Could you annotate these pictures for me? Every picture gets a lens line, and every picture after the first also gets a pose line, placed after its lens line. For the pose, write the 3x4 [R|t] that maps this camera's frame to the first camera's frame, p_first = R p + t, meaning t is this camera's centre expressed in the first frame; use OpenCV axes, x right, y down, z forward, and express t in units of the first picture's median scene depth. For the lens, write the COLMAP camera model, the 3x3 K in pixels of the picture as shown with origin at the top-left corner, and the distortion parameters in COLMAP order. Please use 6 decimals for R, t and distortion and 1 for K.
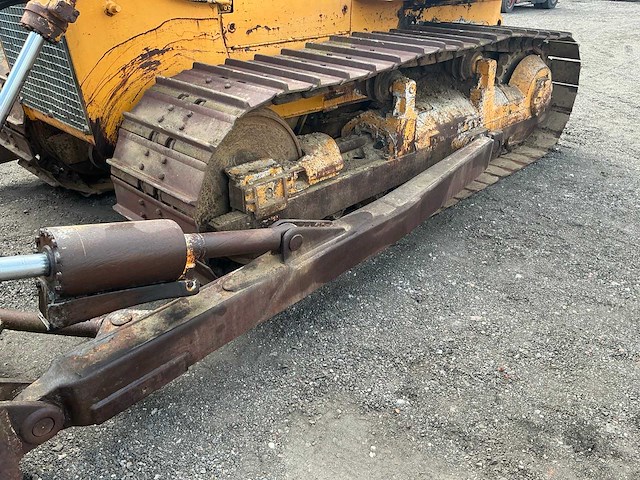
lens RADIAL K [[531.4, 0, 319.7], [0, 531.4, 243.9], [0, 0, 1]] dist [0.079126, -0.149438]
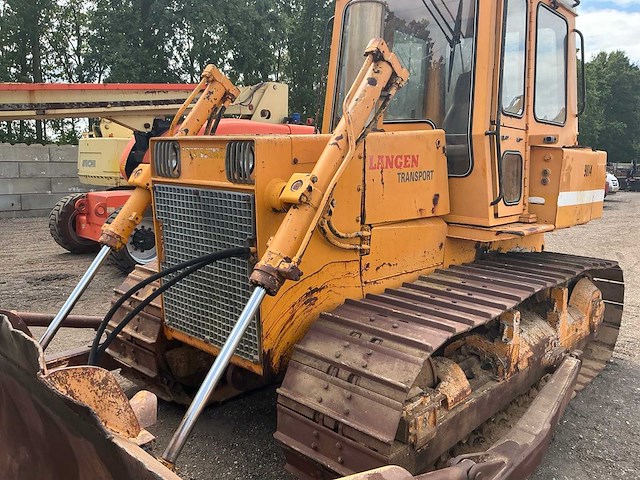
lens RADIAL K [[531.4, 0, 319.3], [0, 531.4, 240.2], [0, 0, 1]] dist [0.079126, -0.149438]
pose [[0.998908, 0.023297, 0.040508, -0.326322], [-0.008533, 0.943227, -0.332038, -0.075280], [-0.045944, 0.331330, 0.942396, -0.104775]]
